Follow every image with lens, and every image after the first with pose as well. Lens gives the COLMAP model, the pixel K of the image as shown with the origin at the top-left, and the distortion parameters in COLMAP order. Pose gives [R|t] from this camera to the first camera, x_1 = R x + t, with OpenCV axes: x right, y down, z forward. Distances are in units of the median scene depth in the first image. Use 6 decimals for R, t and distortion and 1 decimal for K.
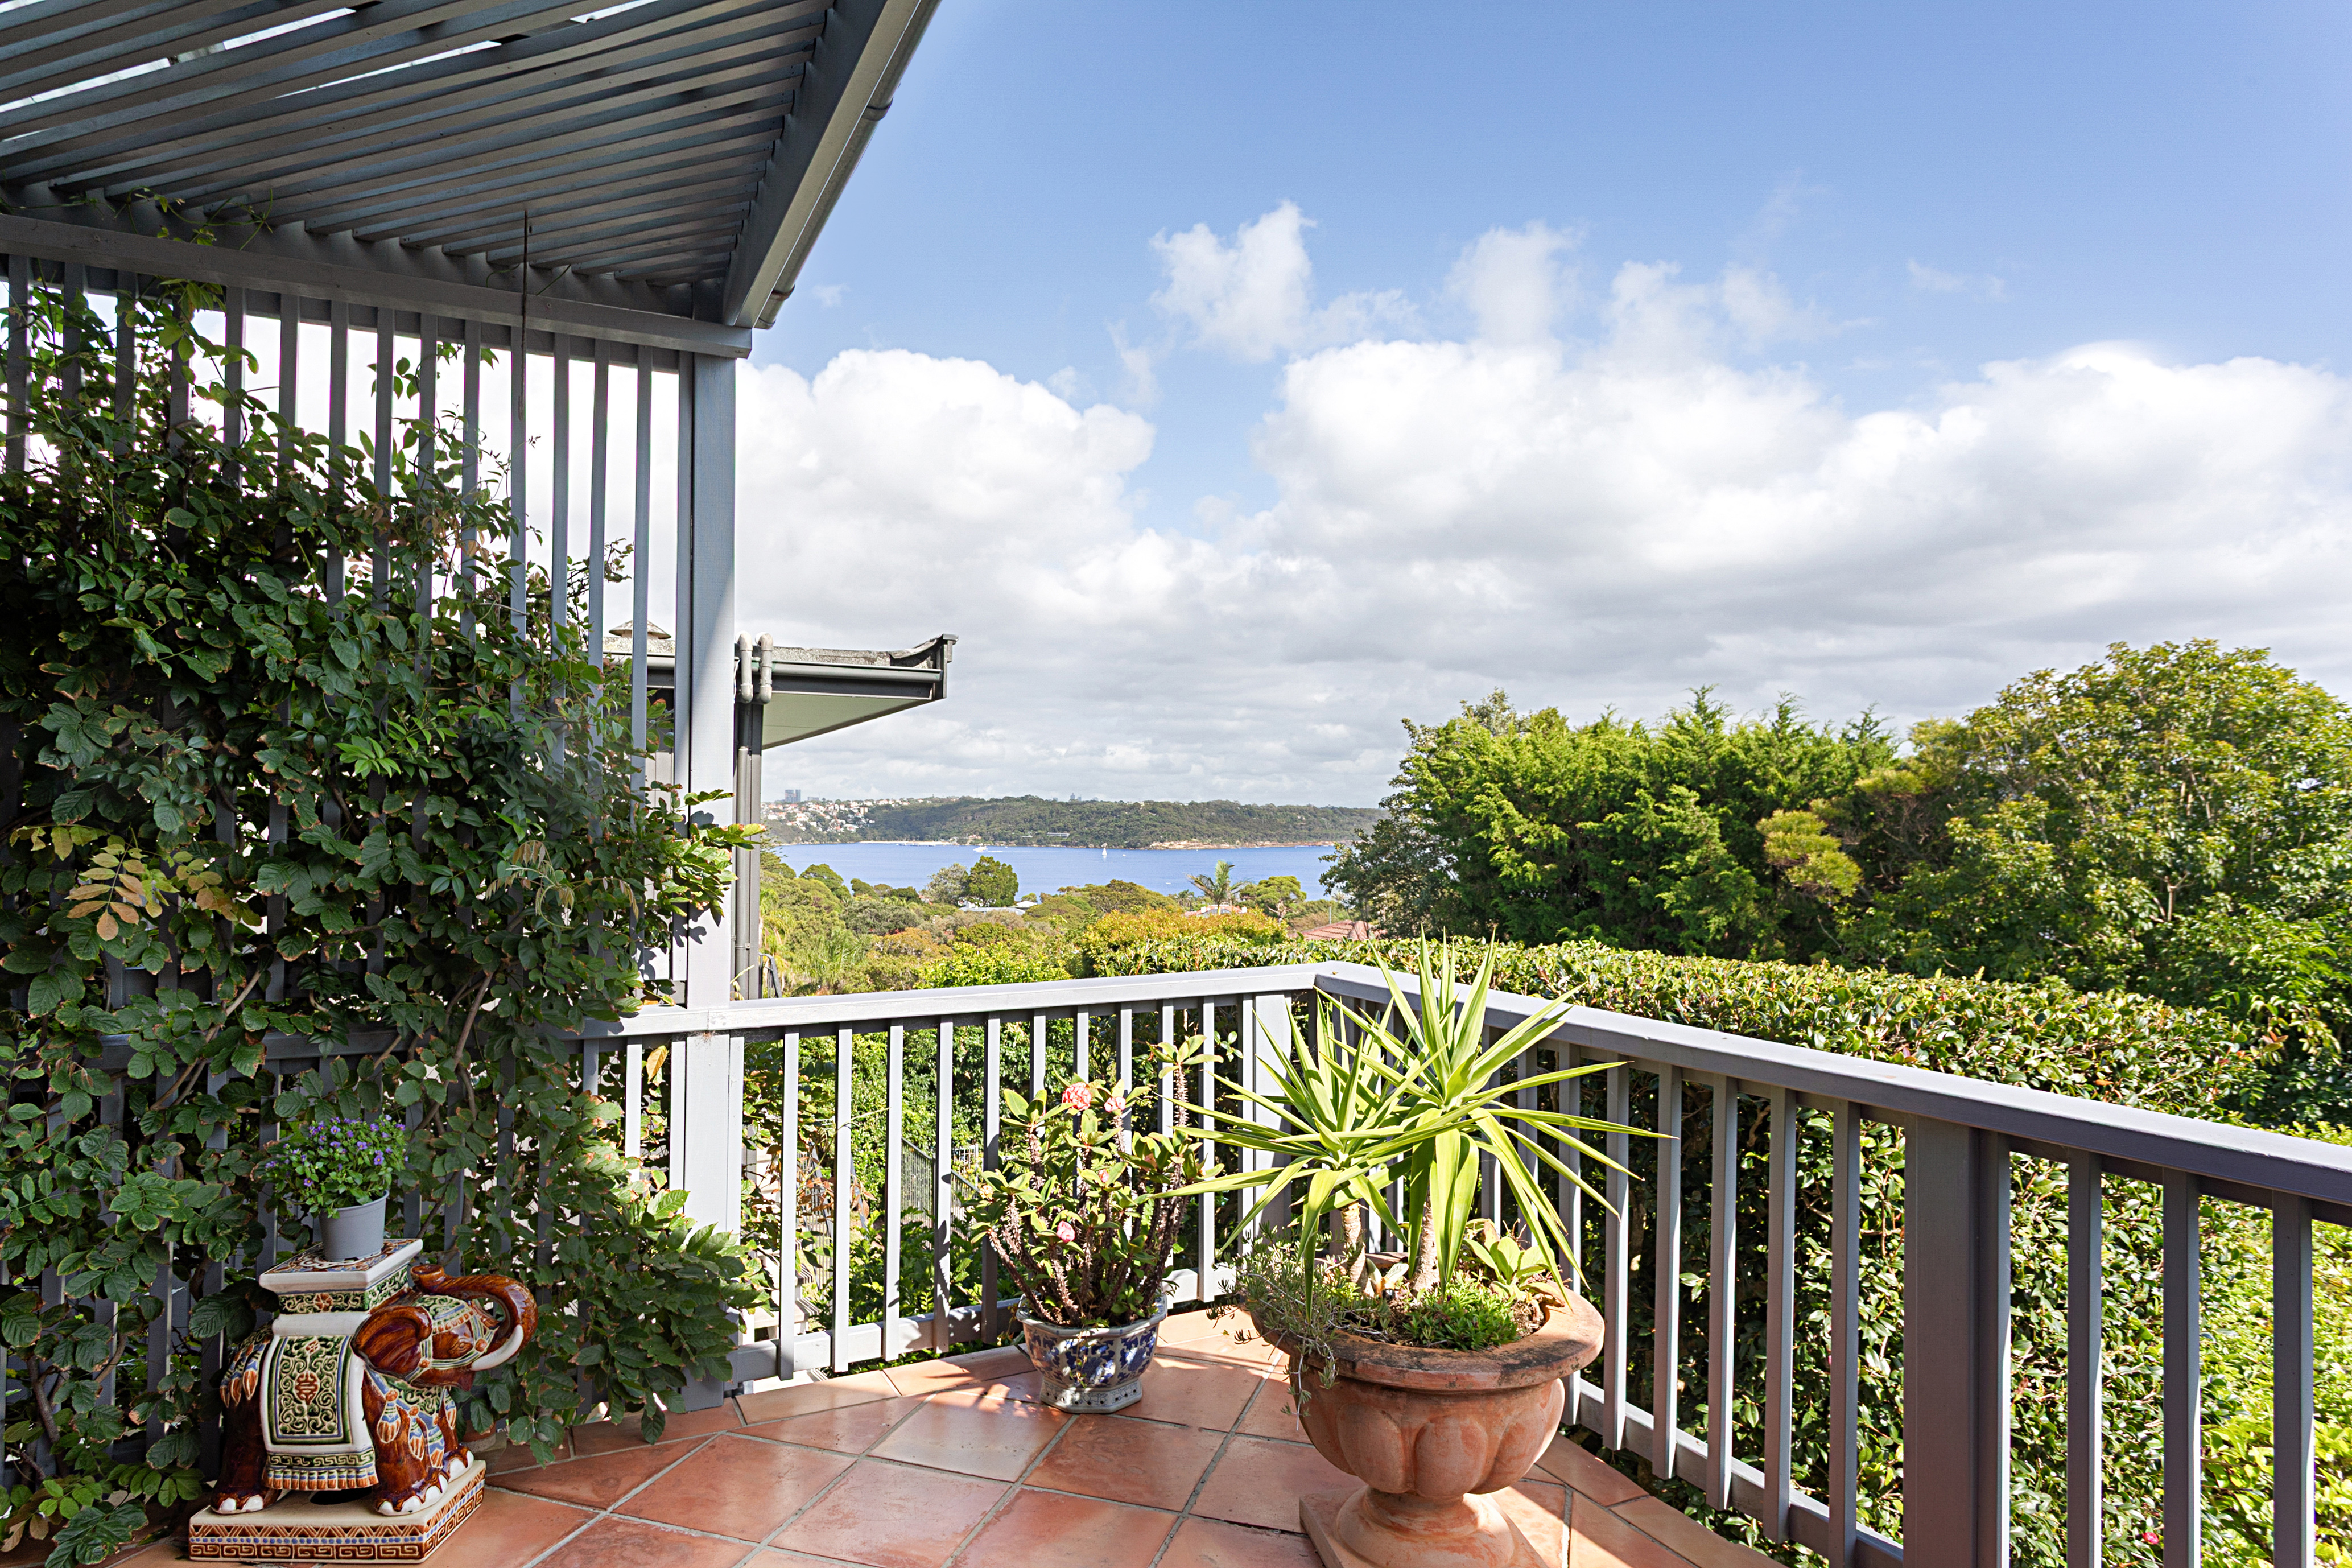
lens RADIAL K [[1366.1, 0, 1121.2], [0, 1366.1, 783.5], [0, 0, 1]] dist [-0.023287, -0.000906]
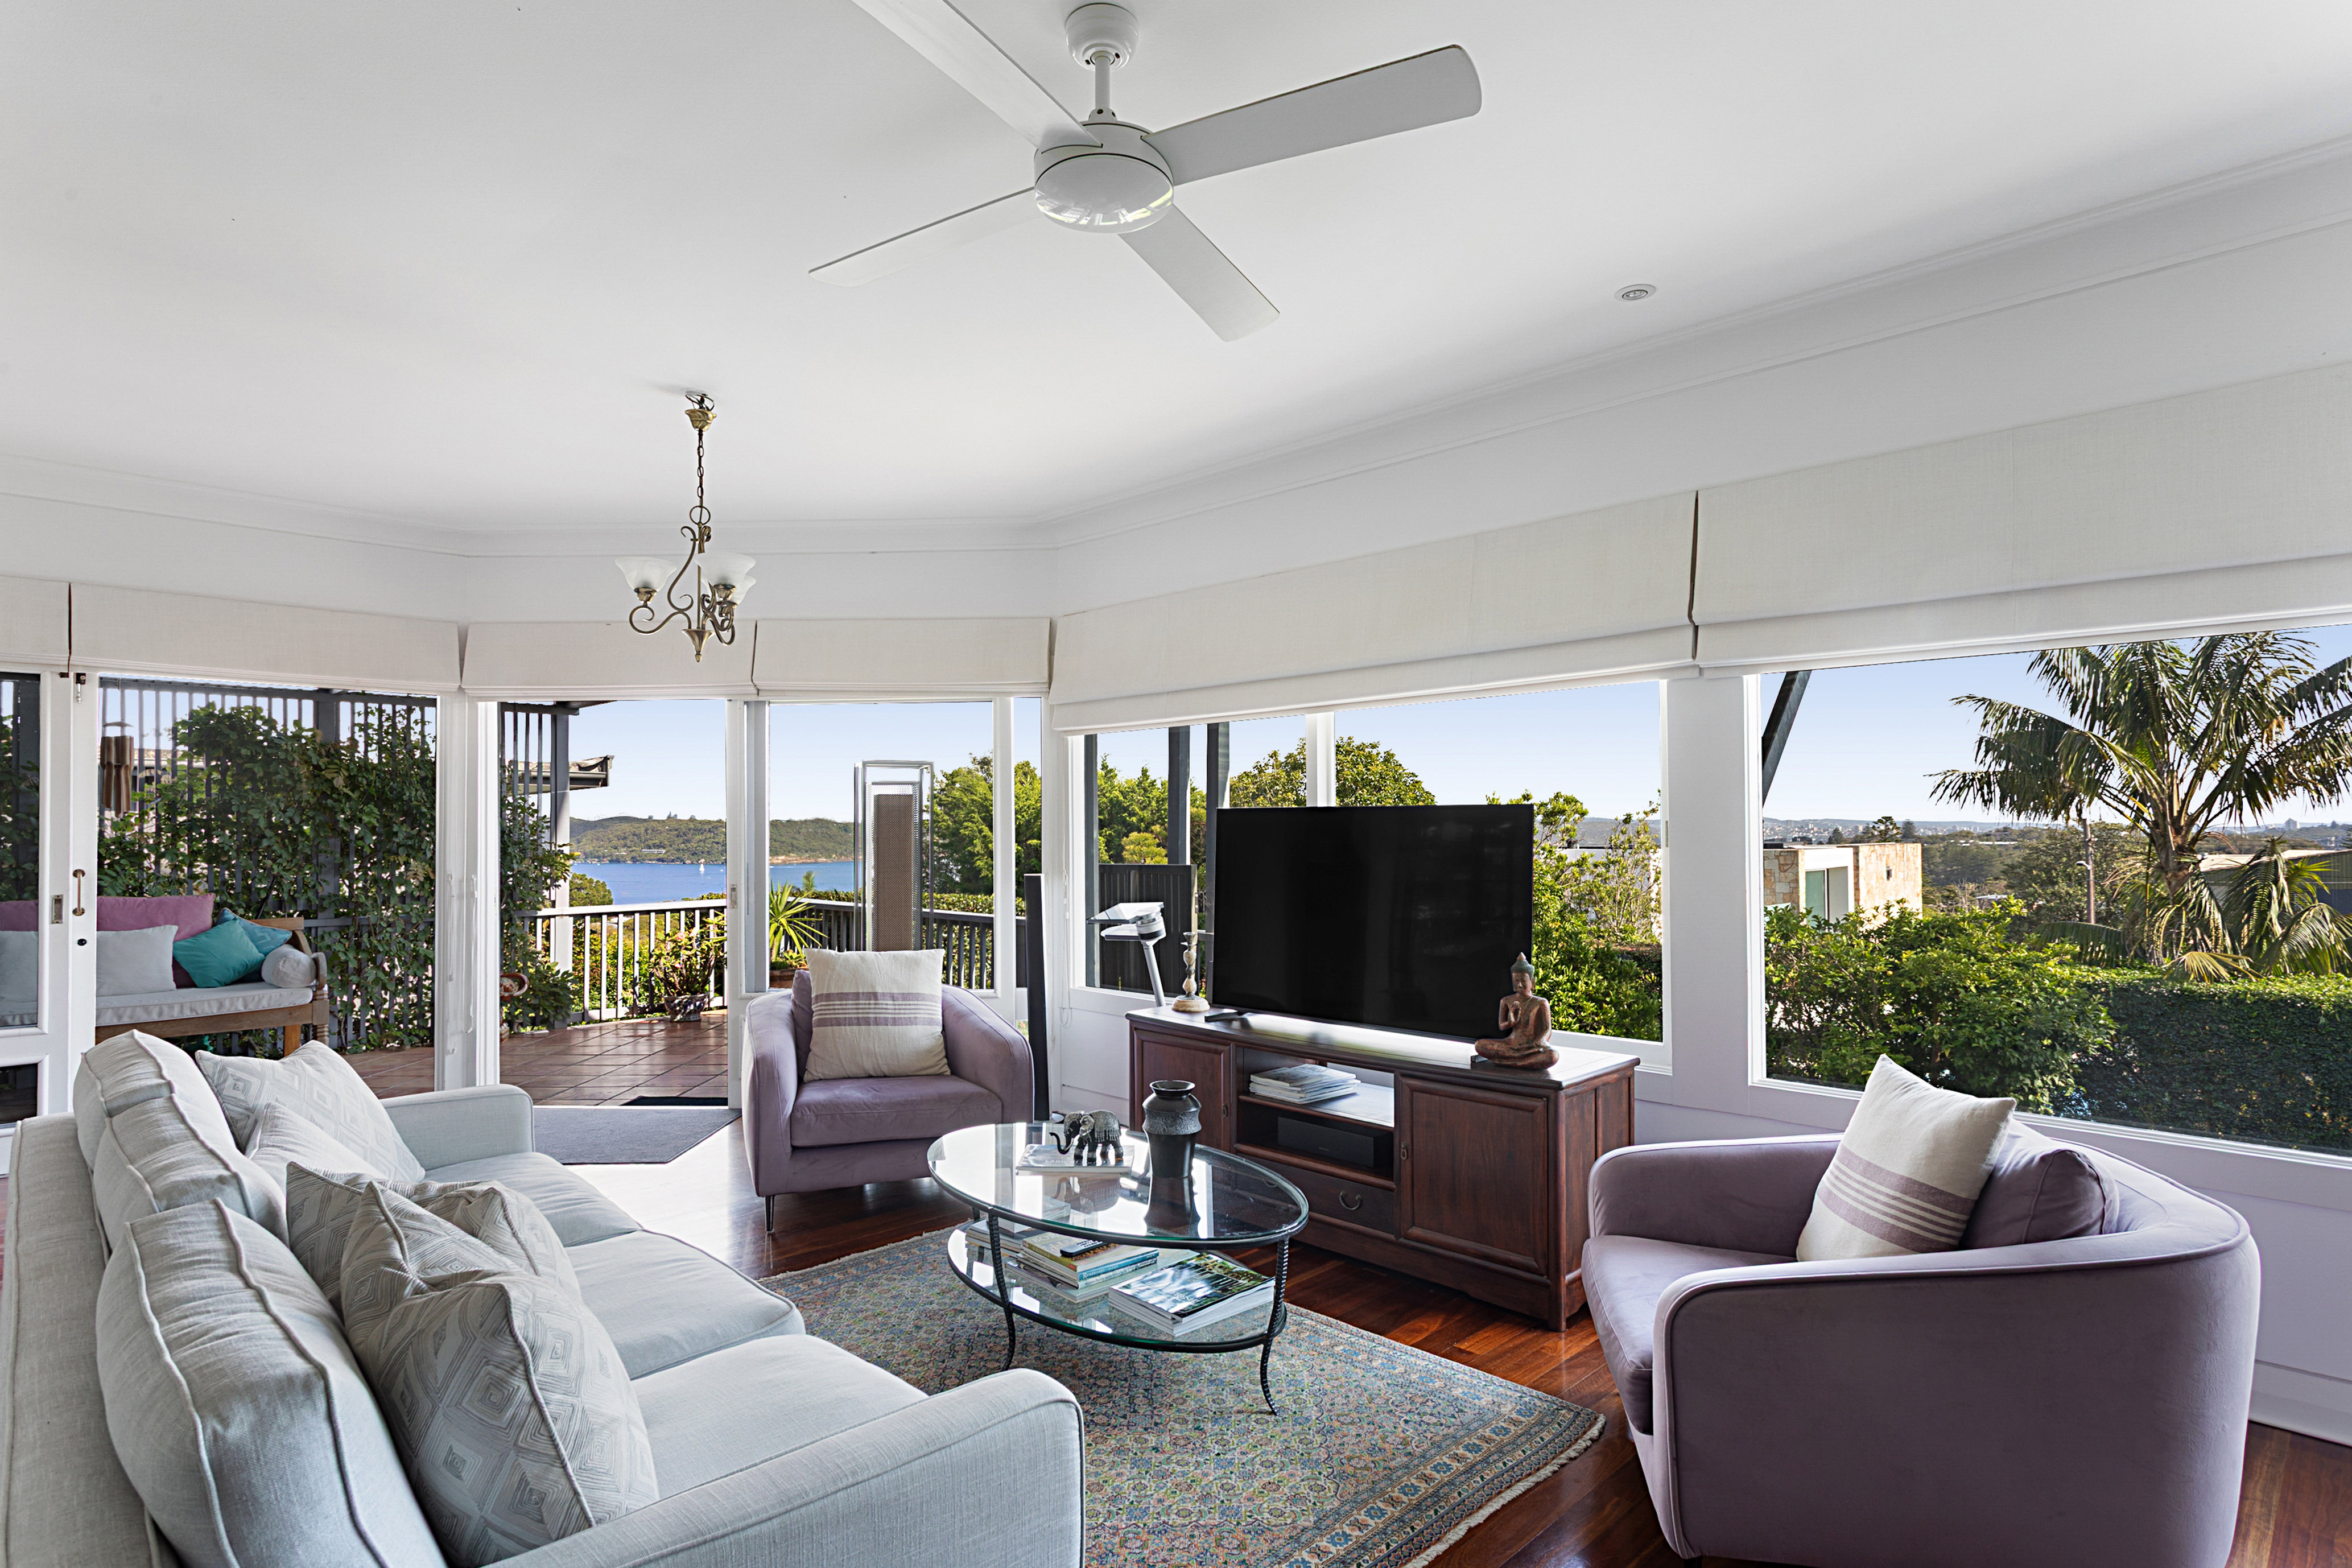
lens RADIAL K [[1249.4, 0, 1172.7], [0, 1249.4, 801.2], [0, 0, 1]] dist [-0.004898, 0.000416]
pose [[0.939964, 0.000239, 0.341274, 0.010711], [-0.000304, 1.000000, 0.000136, -0.018096], [-0.341274, -0.000231, 0.939964, -0.436723]]
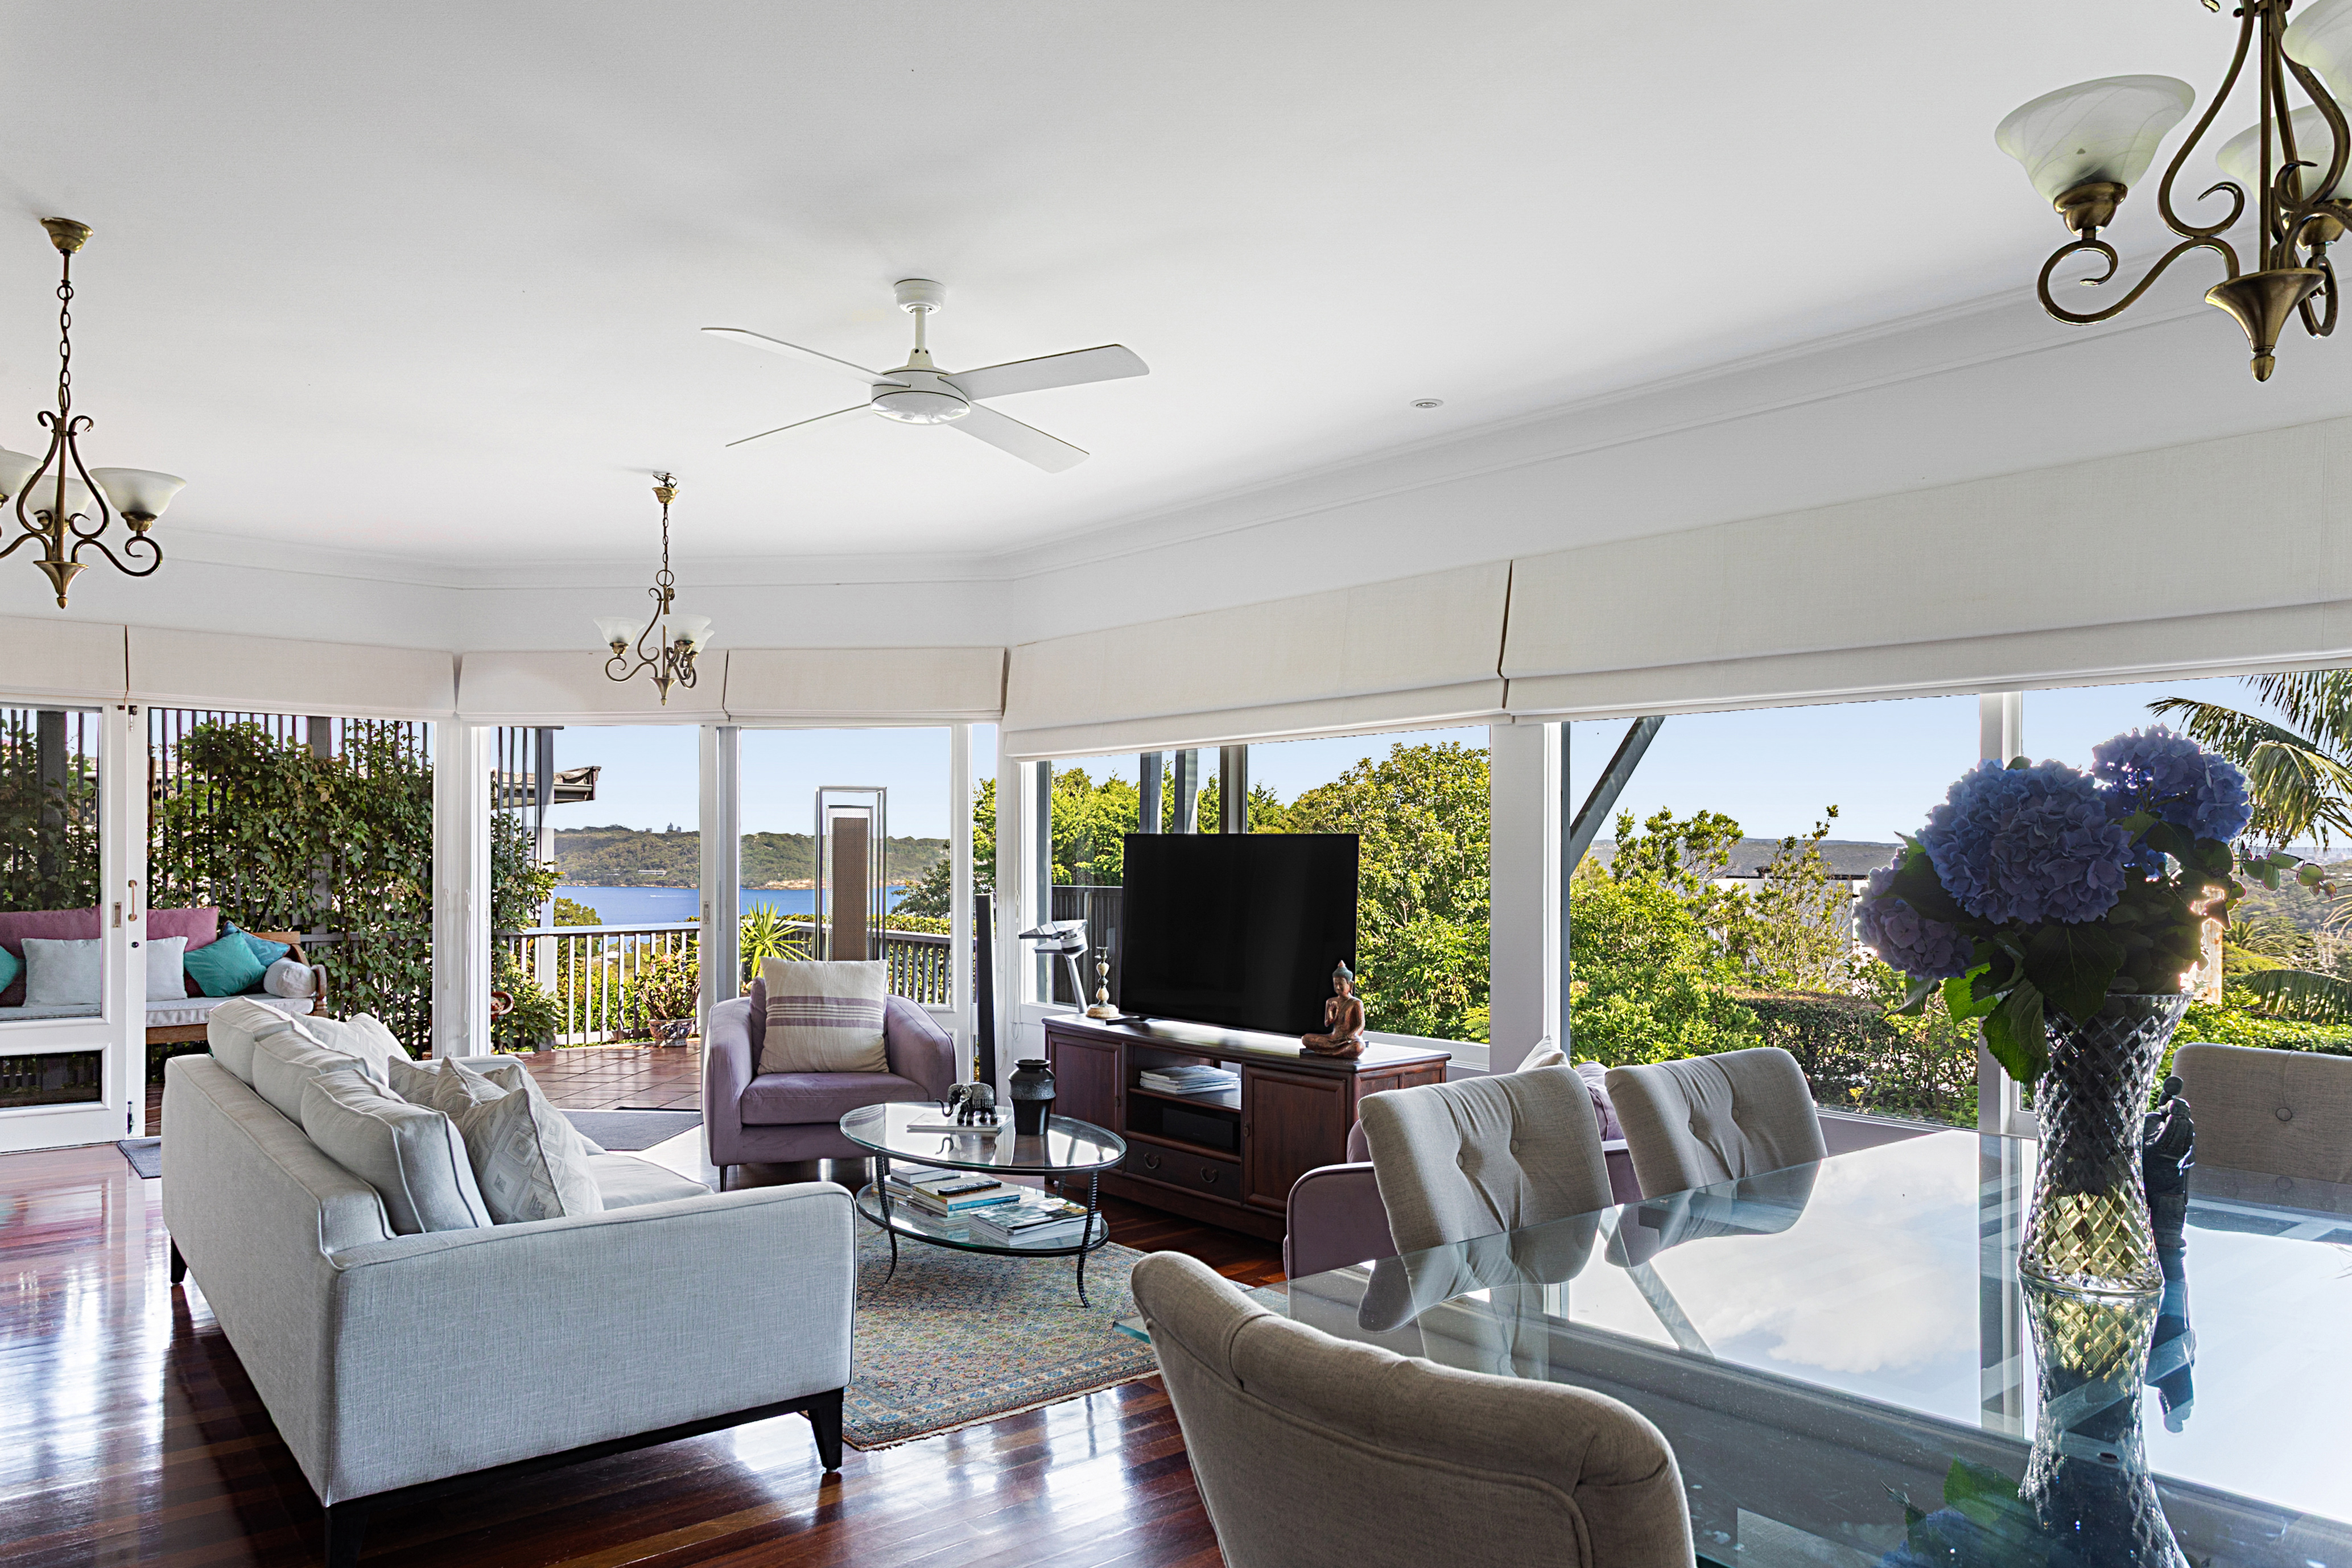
lens RADIAL K [[1577.9, 0, 1171.9], [0, 1577.9, 838.6], [0, 0, 1]] dist [0.001147, -0.000940]
pose [[0.963193, 0.002147, 0.268804, 0.021828], [-0.006641, 0.999853, 0.015813, -0.021421], [-0.268730, -0.017016, 0.963065, -0.552963]]
